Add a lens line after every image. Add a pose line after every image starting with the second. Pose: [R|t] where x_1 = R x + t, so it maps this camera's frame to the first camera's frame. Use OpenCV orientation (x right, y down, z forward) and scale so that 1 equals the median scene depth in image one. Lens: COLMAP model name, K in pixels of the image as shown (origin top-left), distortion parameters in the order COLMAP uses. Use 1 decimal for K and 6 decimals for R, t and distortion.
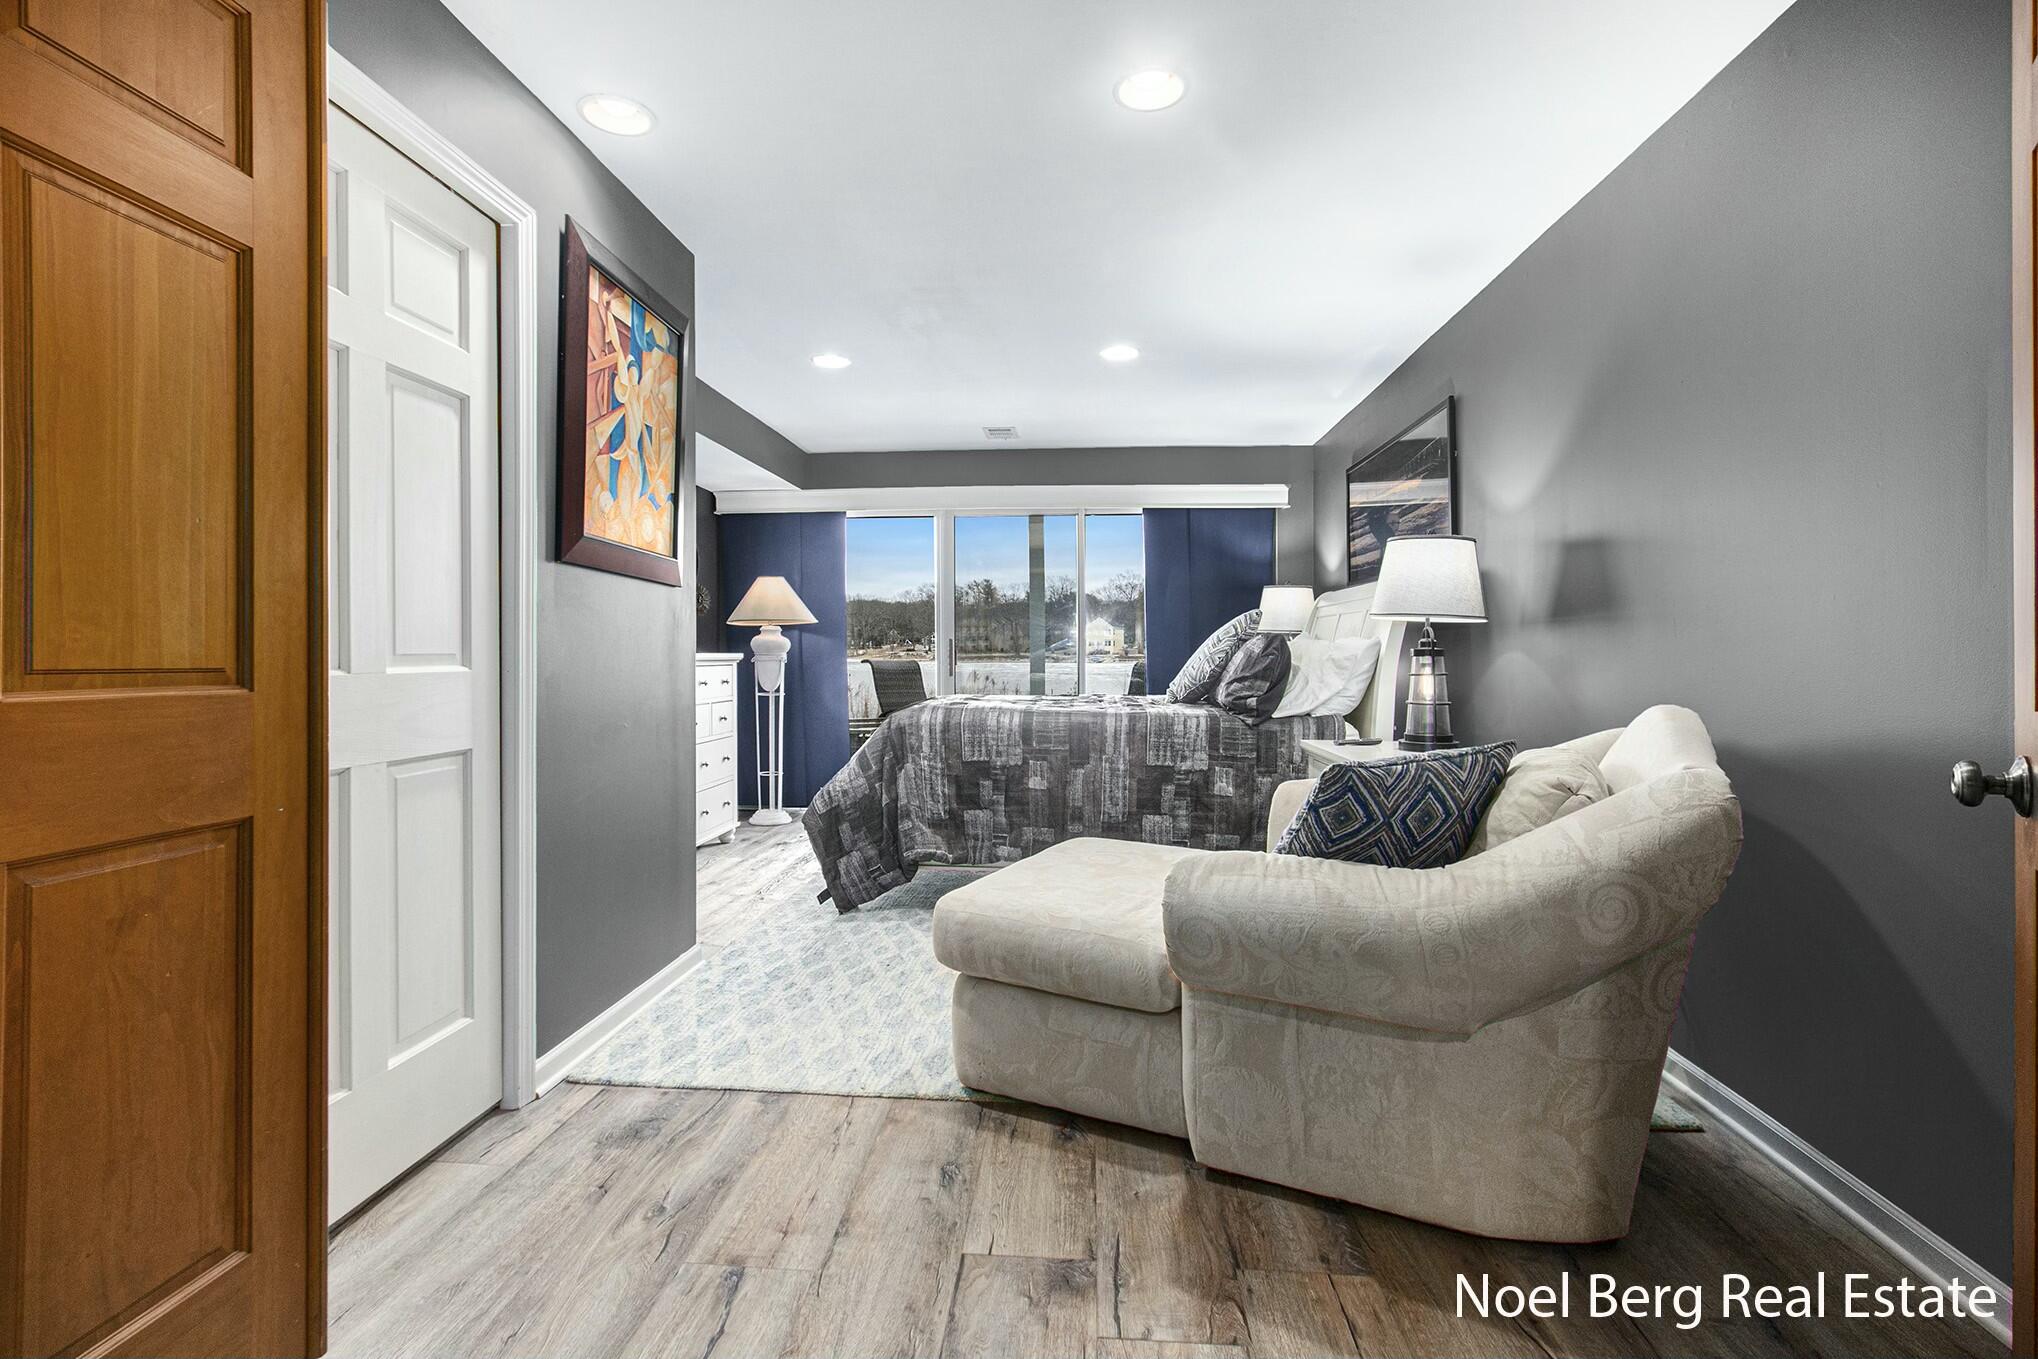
lens RADIAL K [[945.8, 0, 1017.9], [0, 945.8, 660.2], [0, 0, 1]] dist [0.000309, -0.000550]
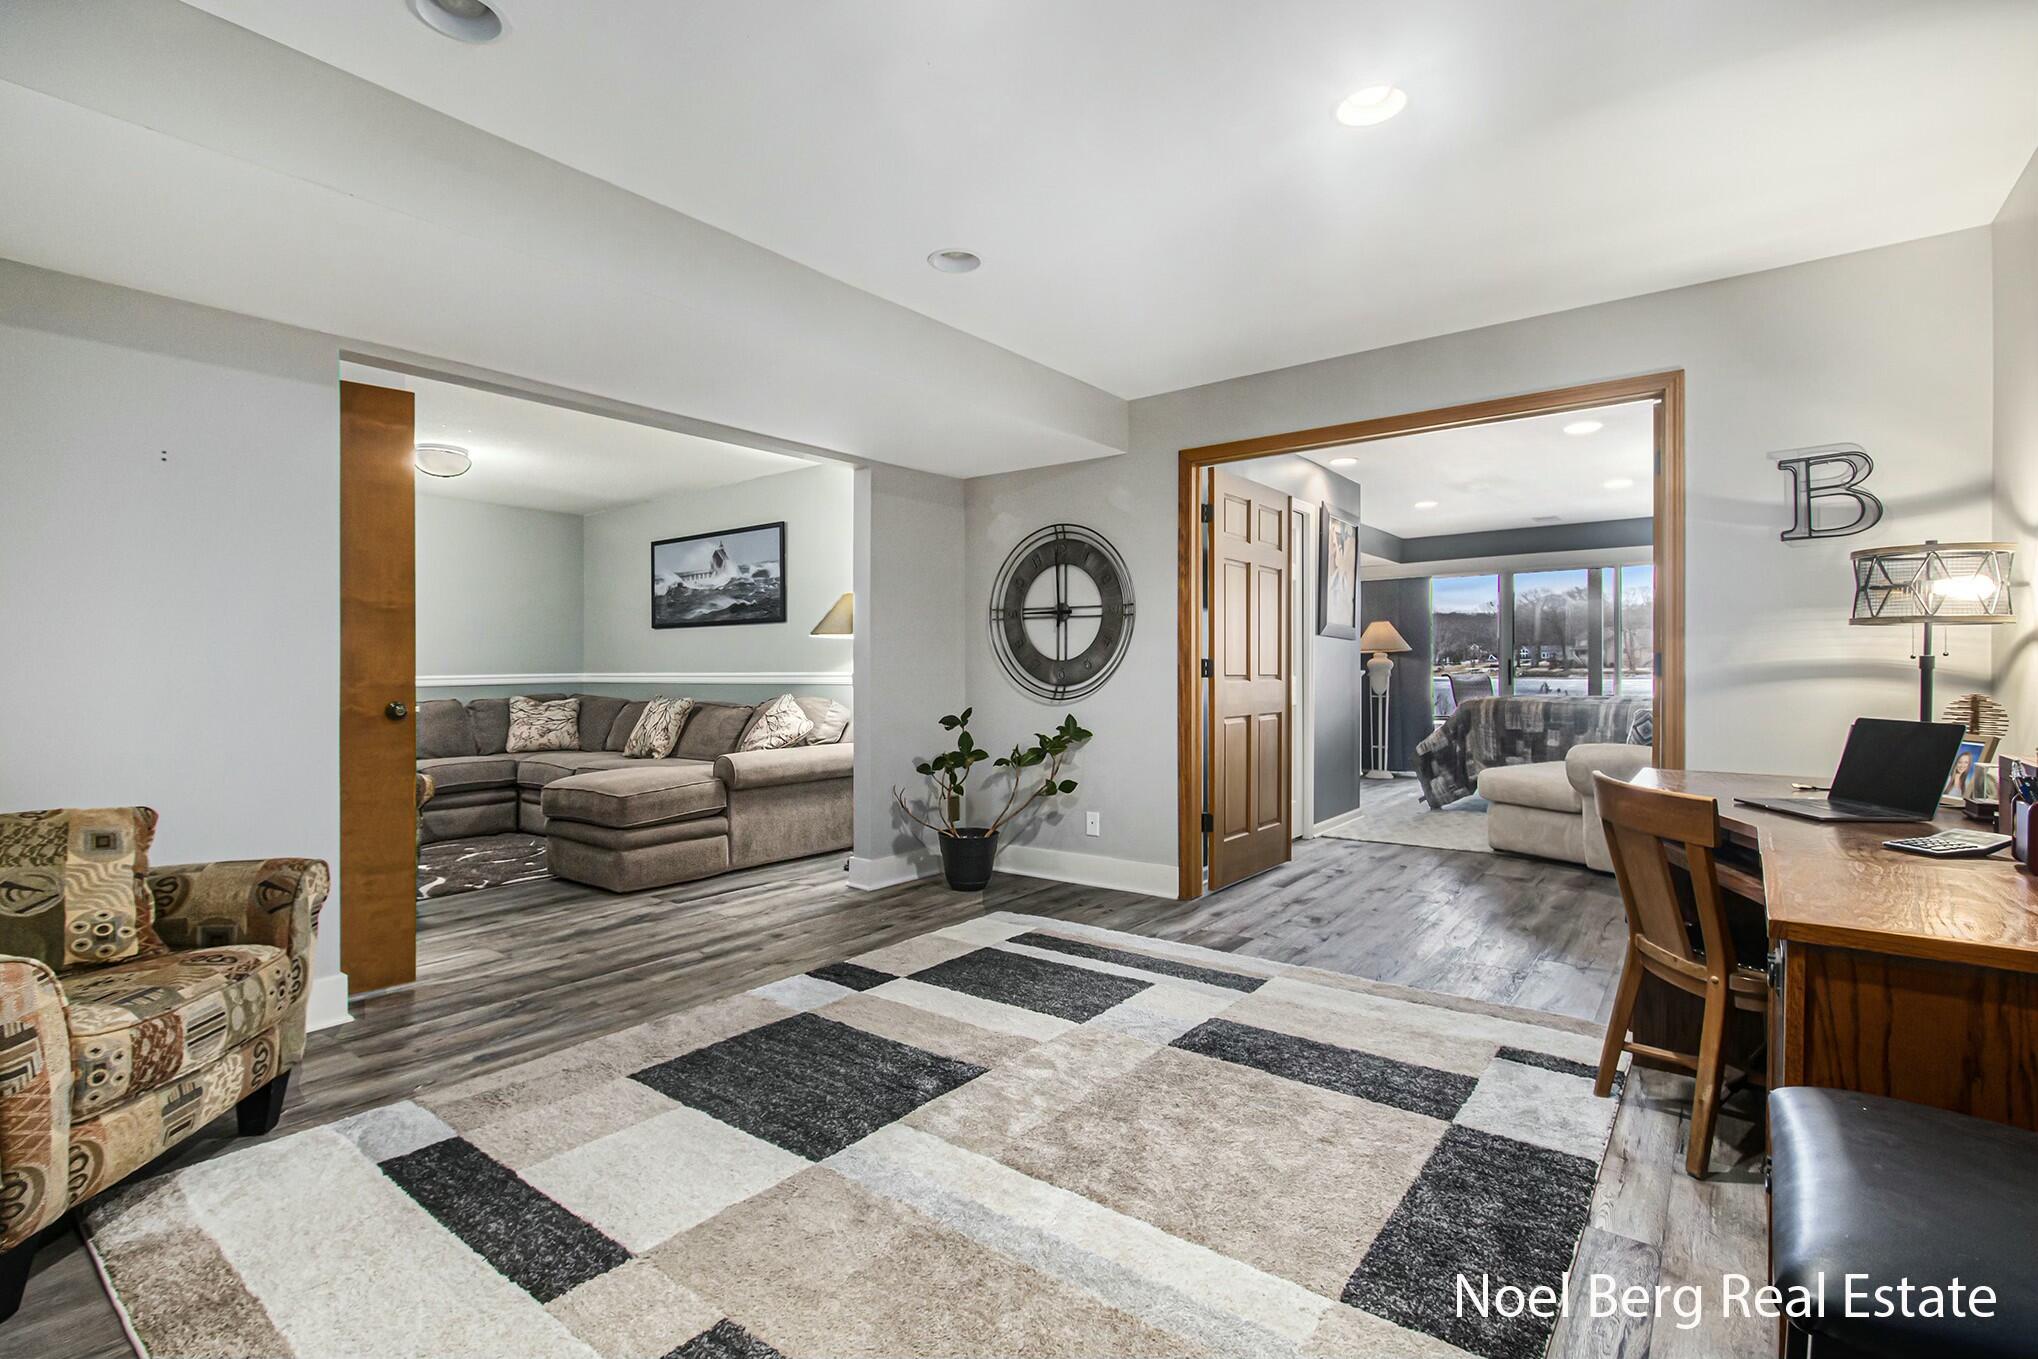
lens RADIAL K [[959.8, 0, 993.0], [0, 959.8, 692.9], [0, 0, 1]] dist [-0.001421, -0.000042]
pose [[0.827030, 0.006392, -0.562122, 0.159600], [0.002507, 0.999883, 0.015059, 0.007466], [0.562152, -0.013863, 0.826918, -1.050126]]
